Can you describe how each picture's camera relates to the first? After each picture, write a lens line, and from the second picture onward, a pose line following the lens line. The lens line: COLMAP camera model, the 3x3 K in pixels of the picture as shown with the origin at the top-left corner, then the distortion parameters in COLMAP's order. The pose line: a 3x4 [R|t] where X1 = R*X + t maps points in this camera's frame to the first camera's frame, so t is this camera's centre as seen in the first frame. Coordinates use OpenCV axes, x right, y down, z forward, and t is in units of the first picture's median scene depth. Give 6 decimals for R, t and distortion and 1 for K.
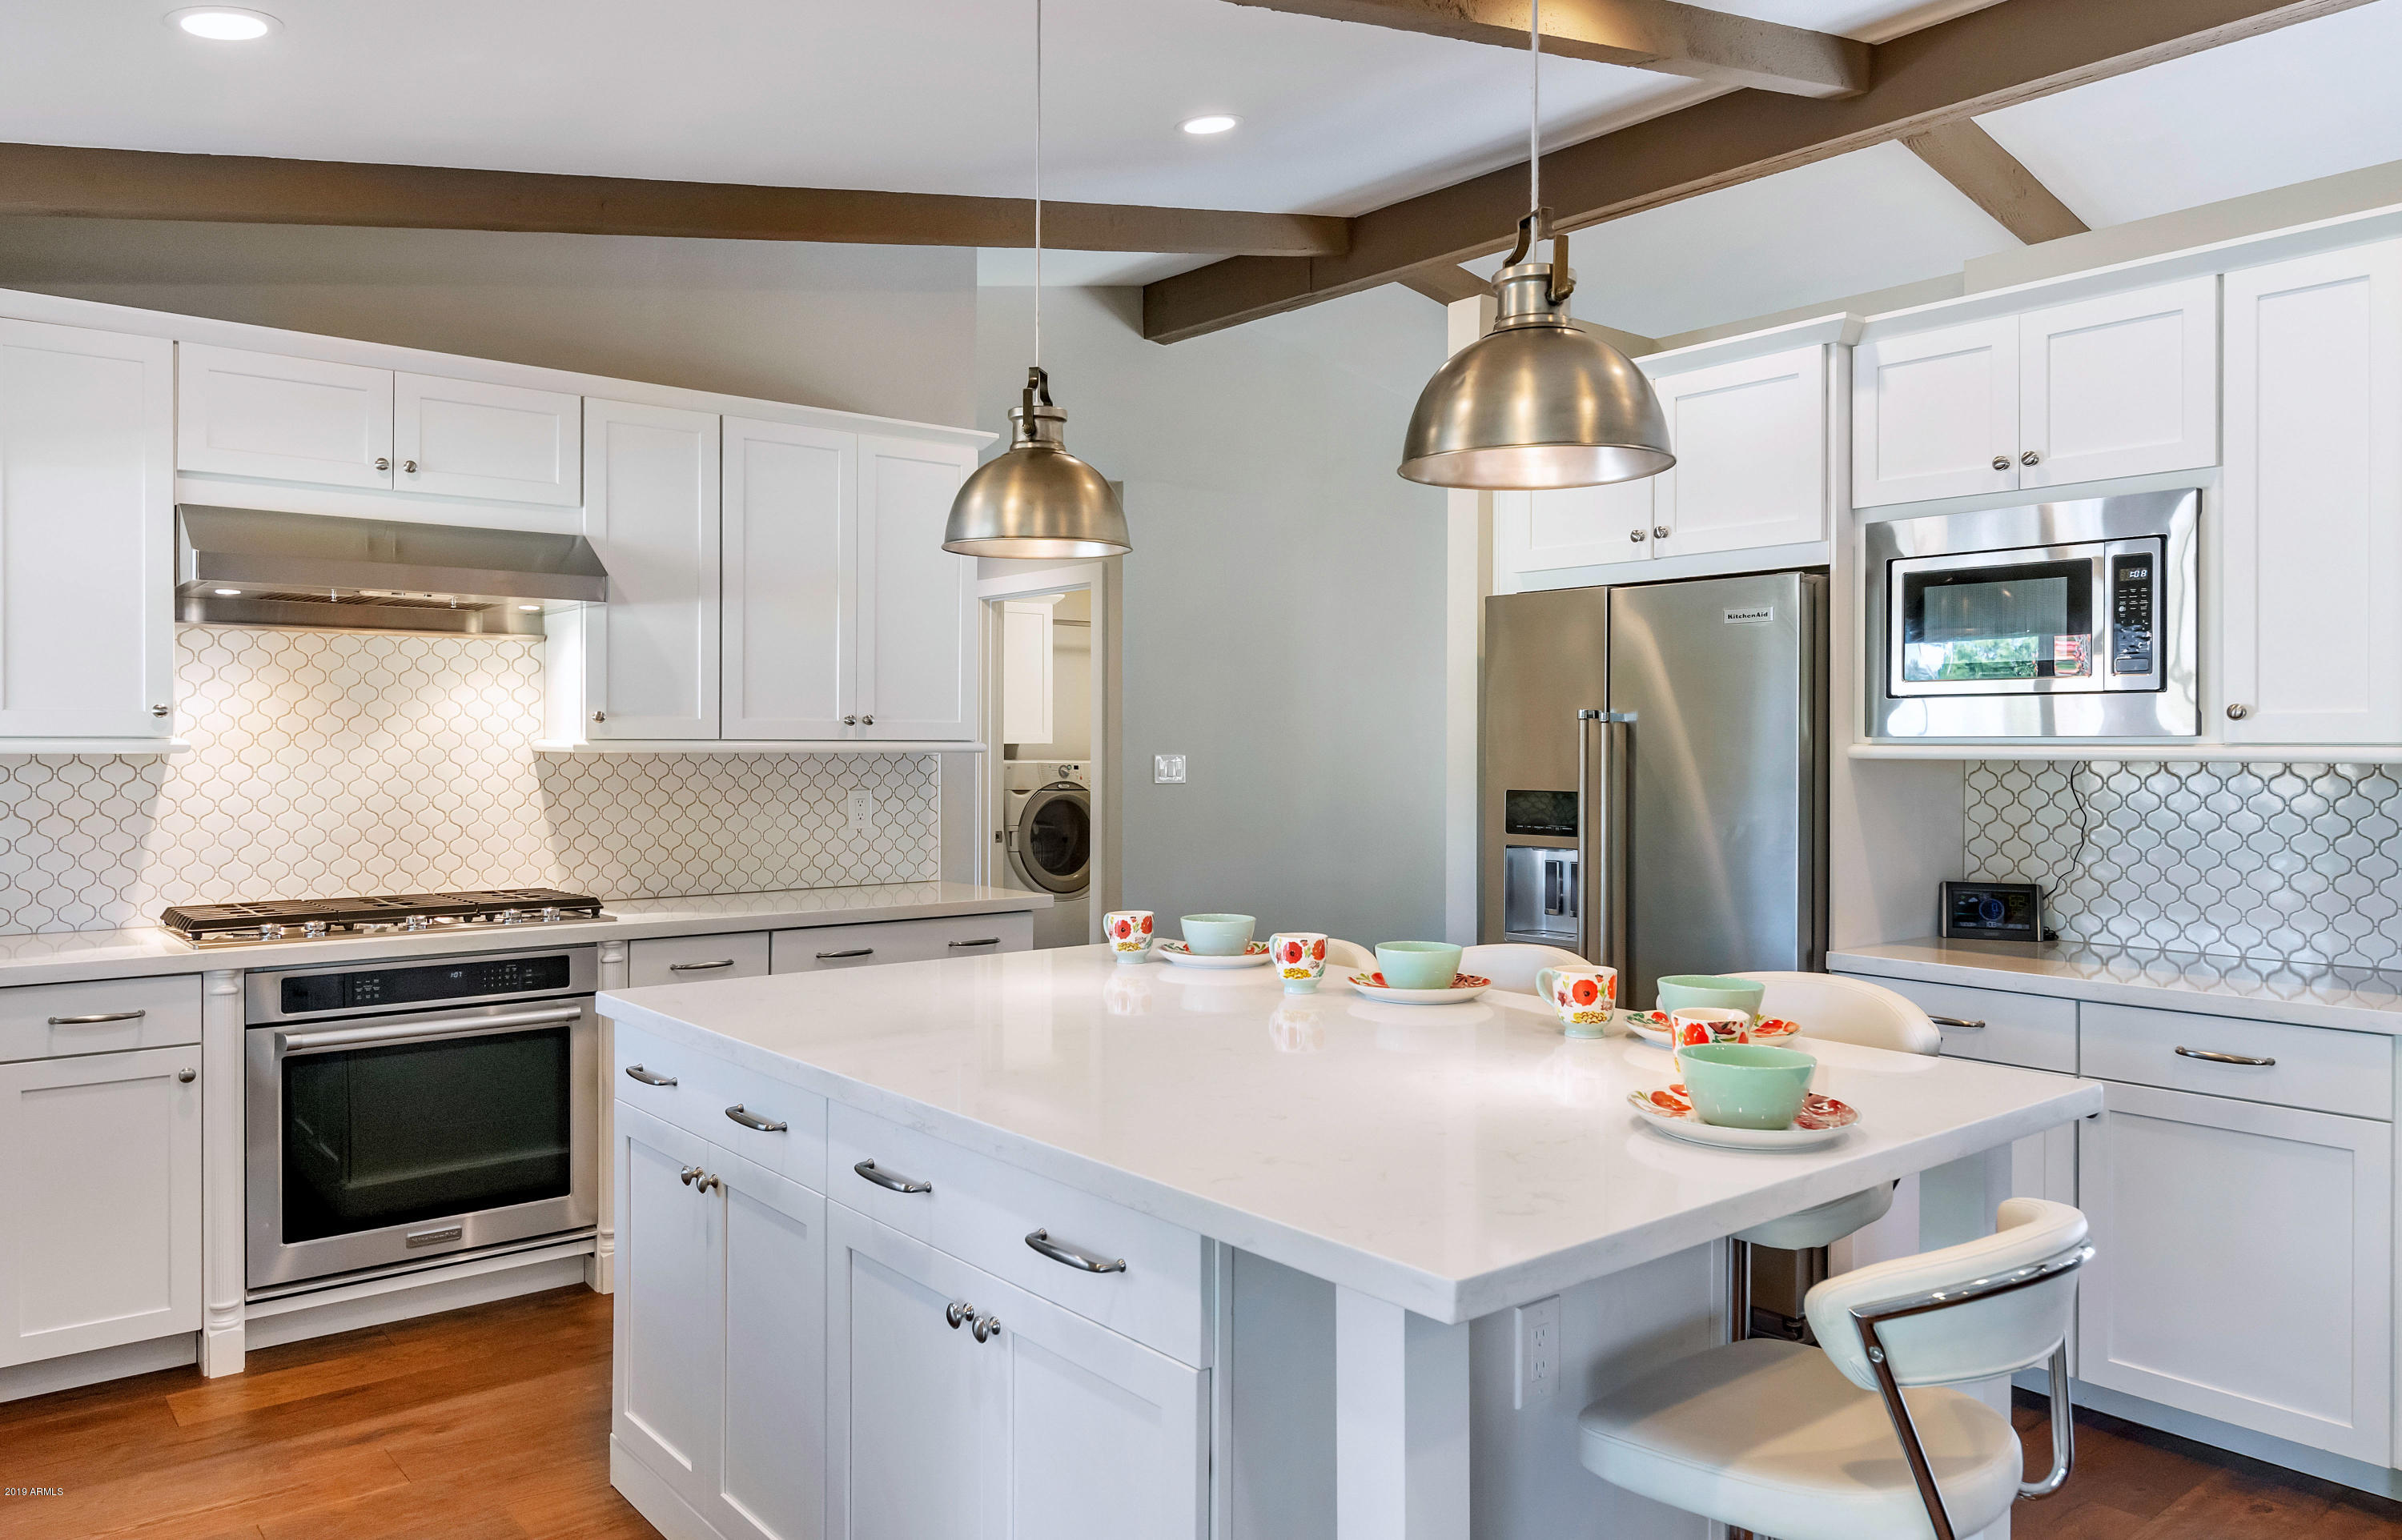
lens RADIAL K [[1648.4, 0, 1208.1], [0, 1648.4, 751.5], [0, 0, 1]] dist [0.000971, 0.001934]
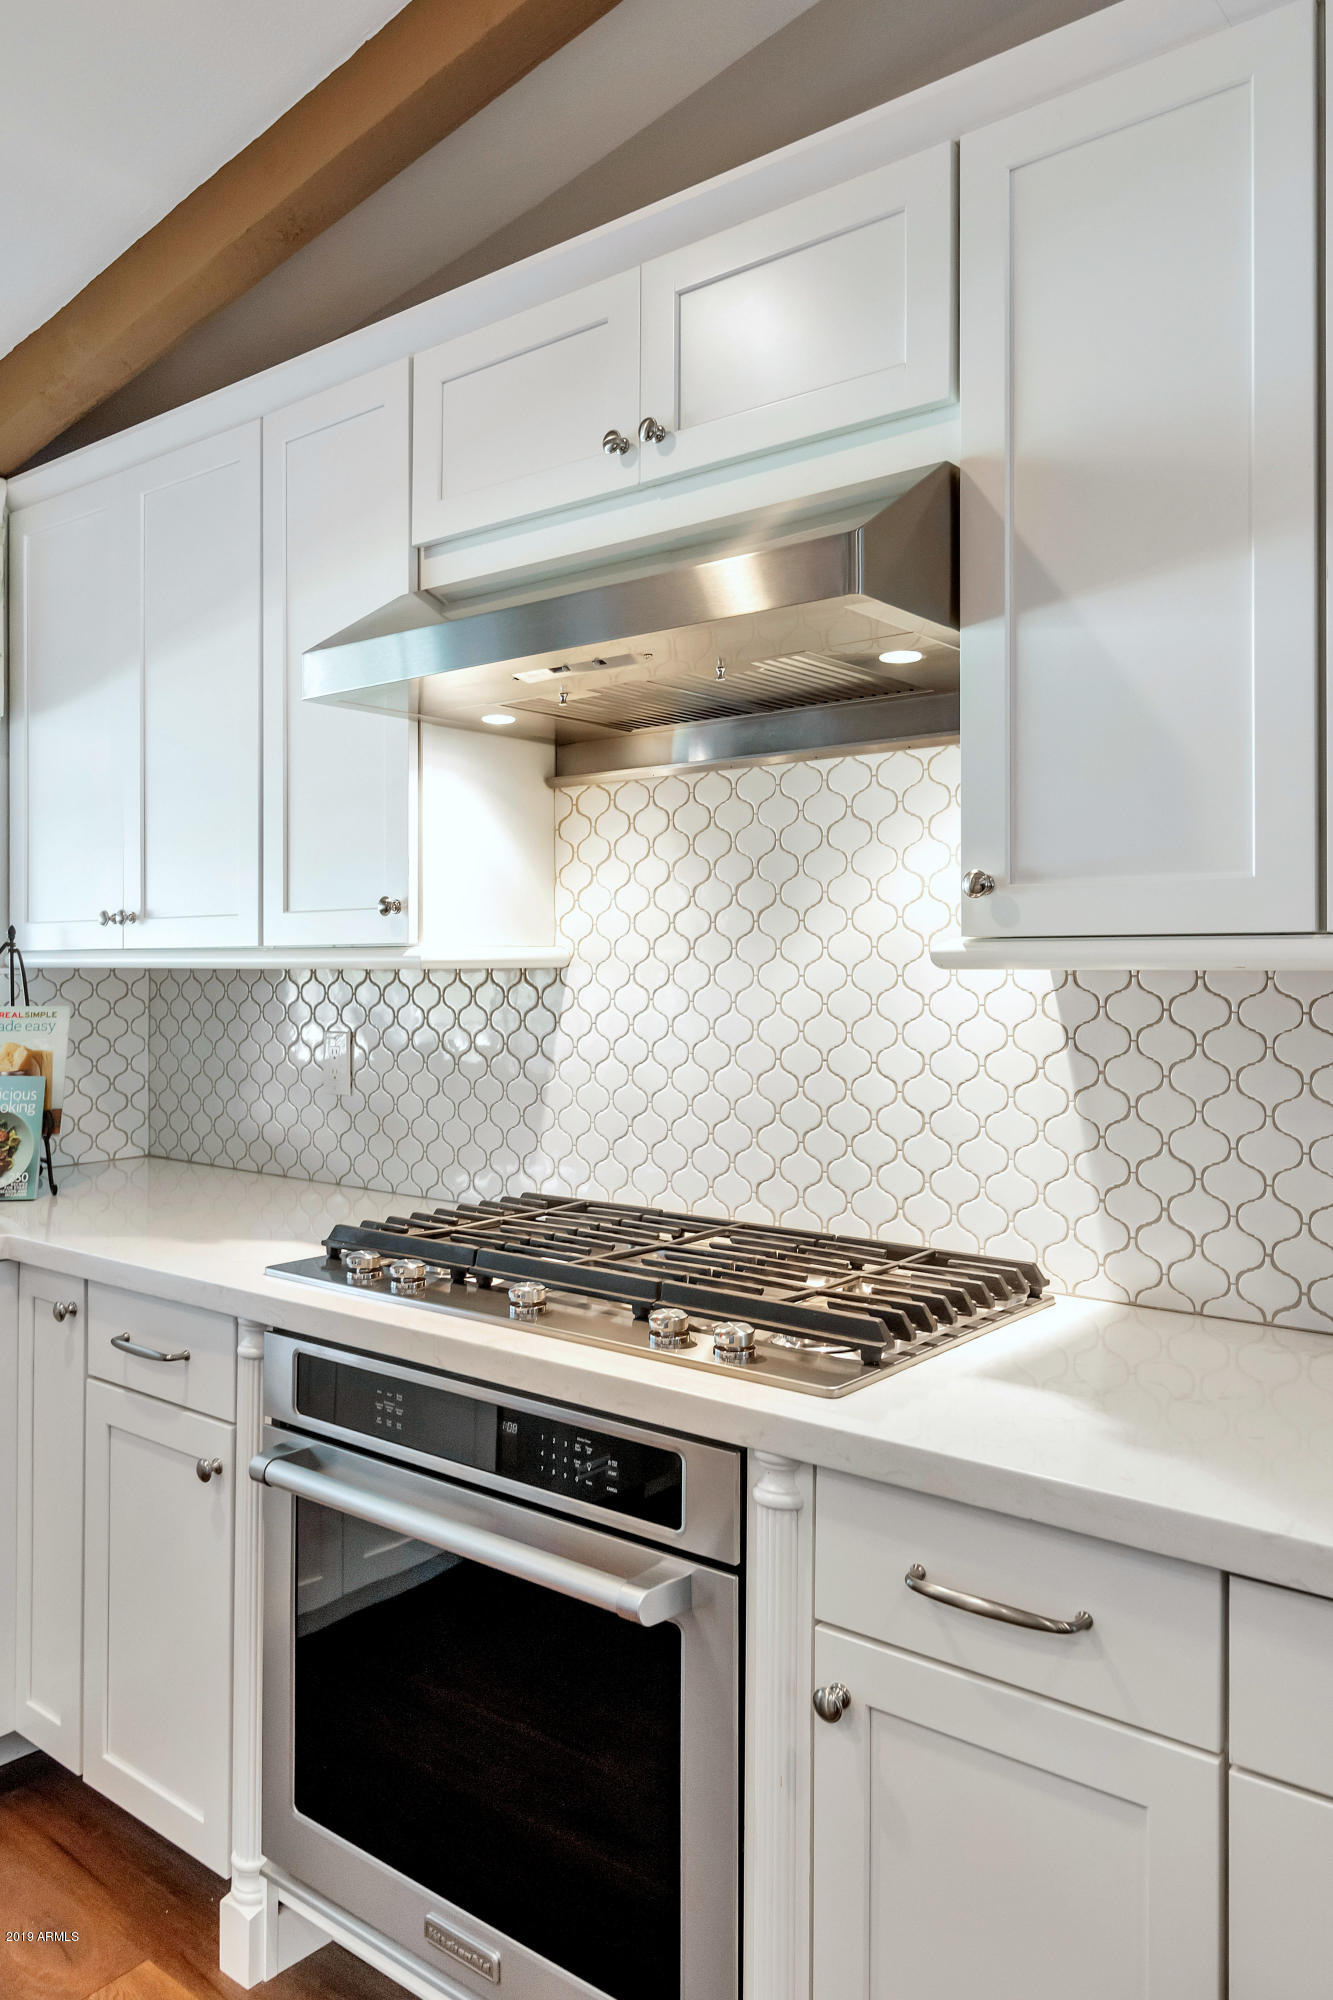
lens RADIAL K [[1410.6, 0, 651.2], [0, 1410.6, 969.6], [0, 0, 1]] dist [0.015526, 0.002190]
pose [[0.198615, -0.000012, -0.980078, -0.037570], [-0.003977, 0.999992, -0.000818, 0.001365], [0.980070, 0.004060, 0.198613, 0.872813]]
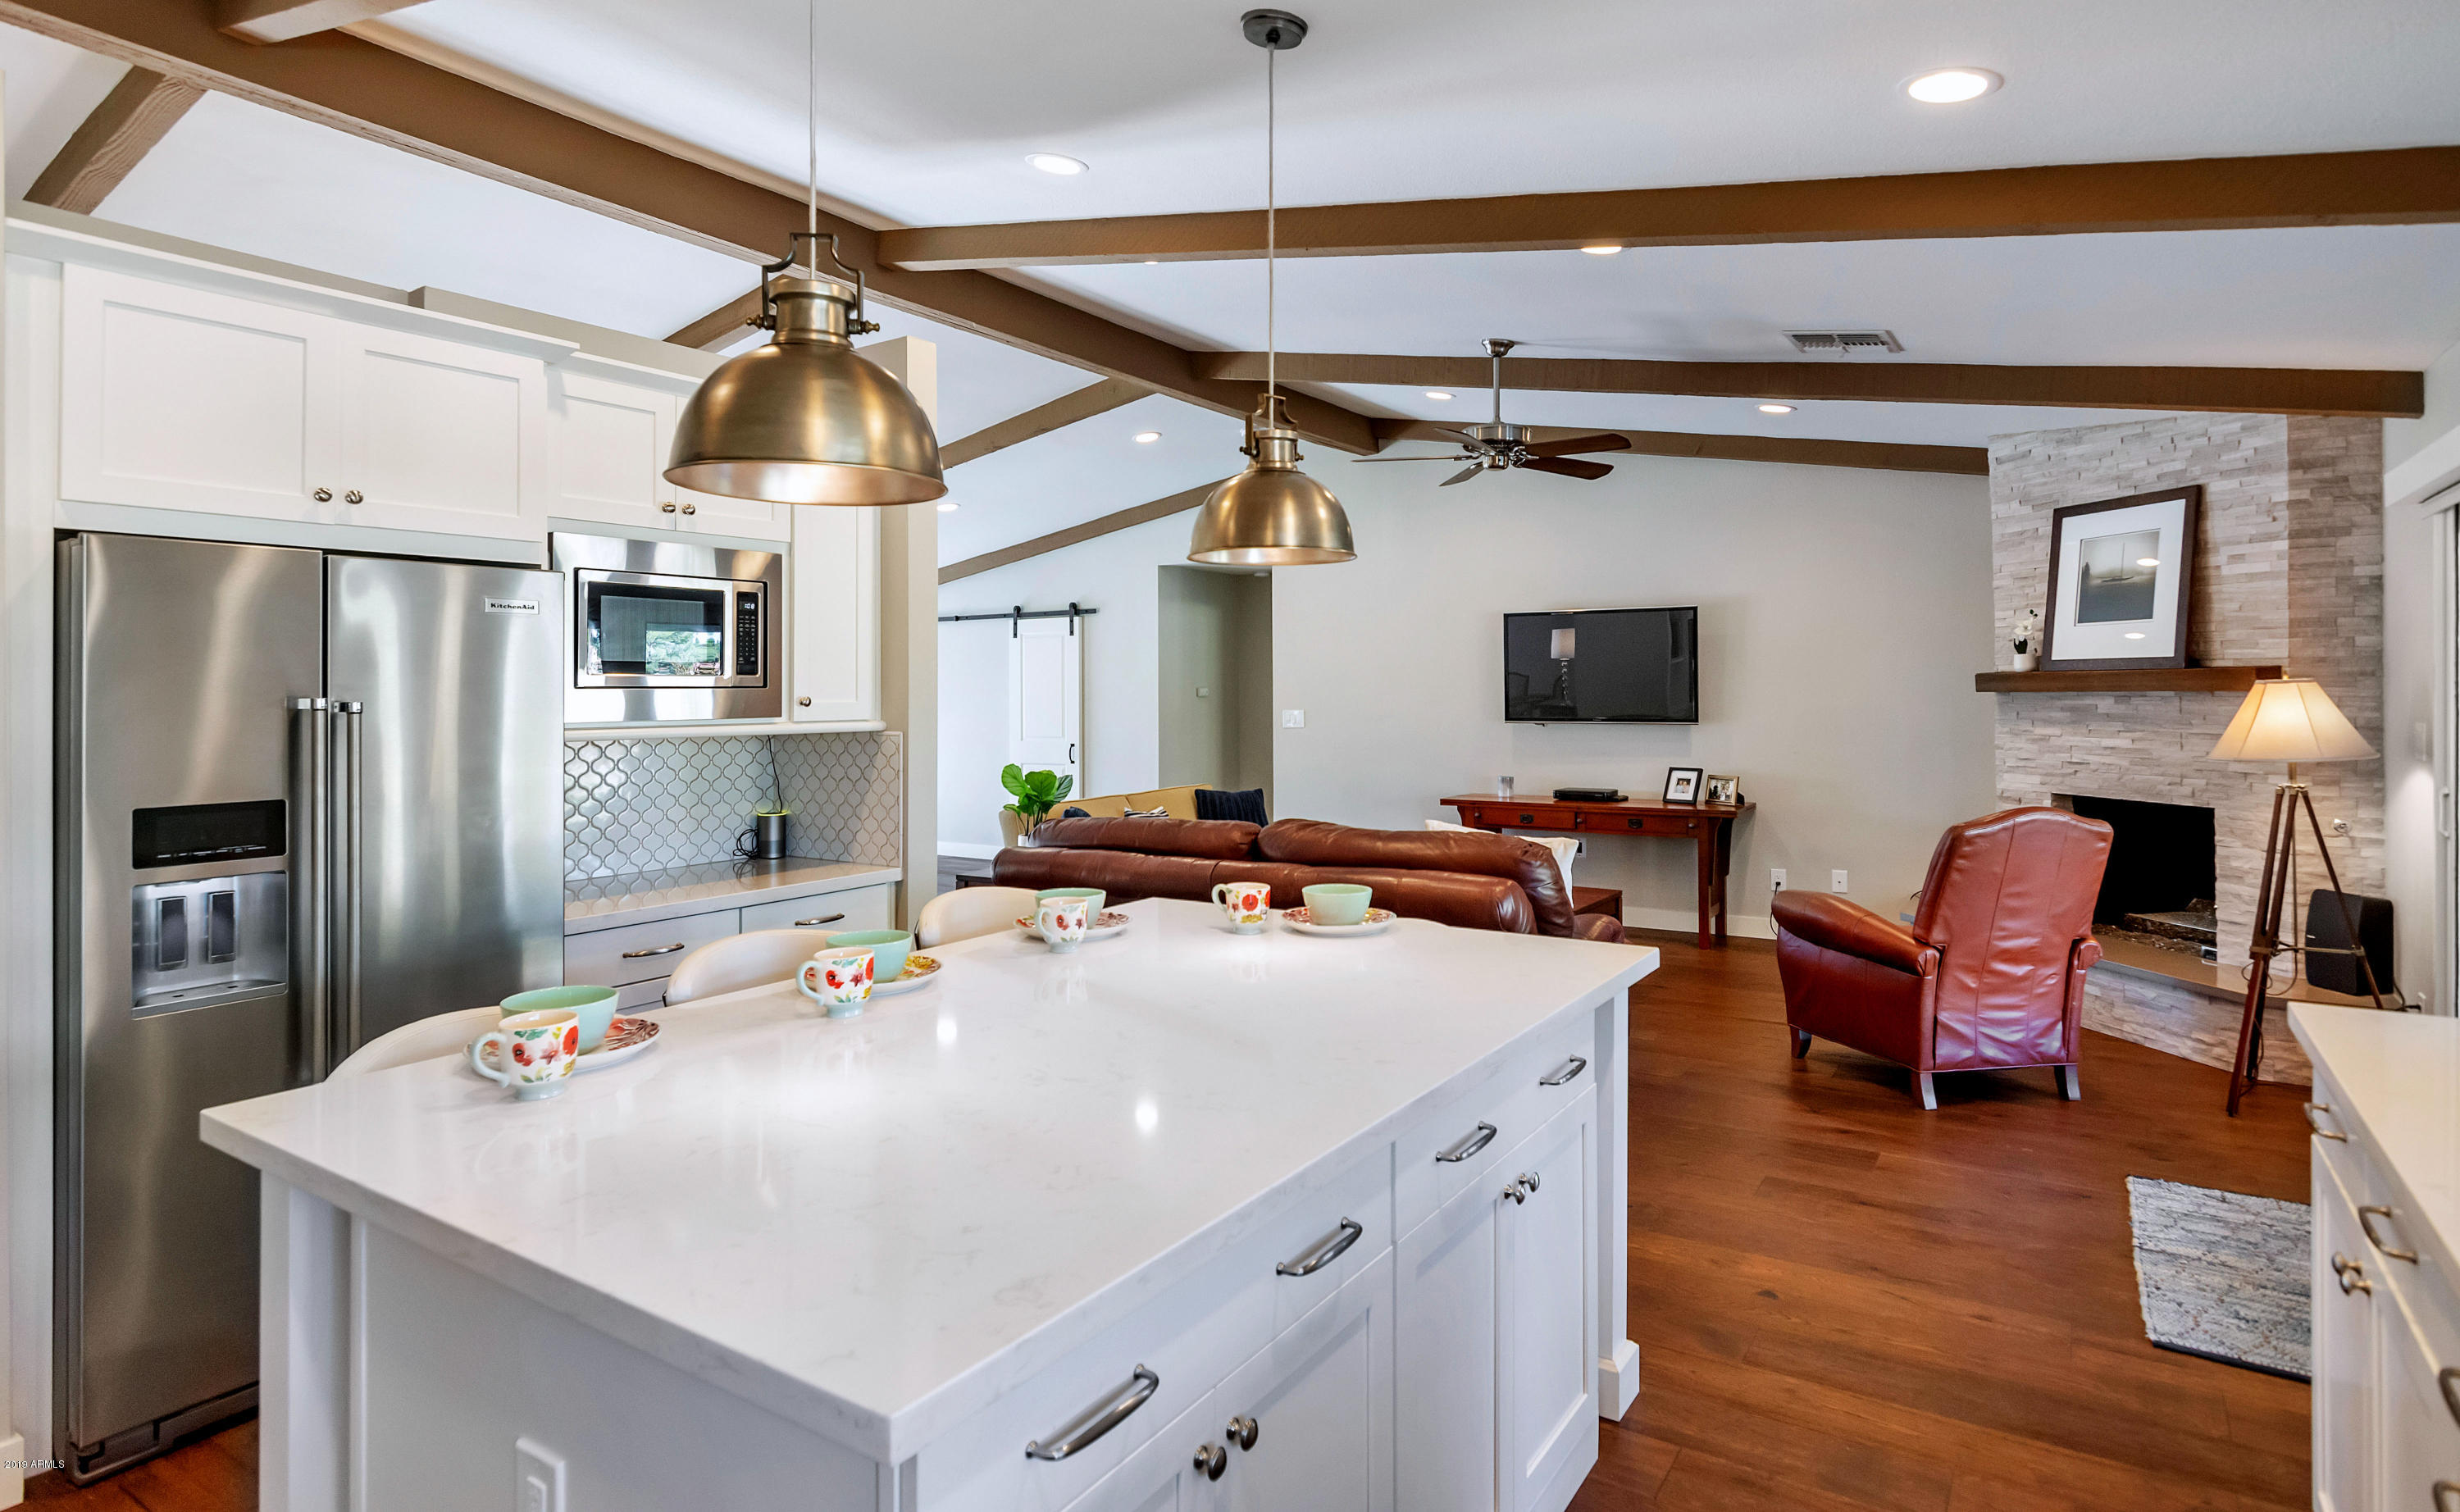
lens RADIAL K [[1313.5, 0, 1227.8], [0, 1313.5, 684.3], [0, 0, 1]] dist [0.000419, -0.000322]
pose [[-0.291047, 0.006157, 0.956689, -0.510746], [0.012186, 0.999922, -0.002728, -0.023969], [-0.956631, 0.010865, -0.291100, 0.723533]]
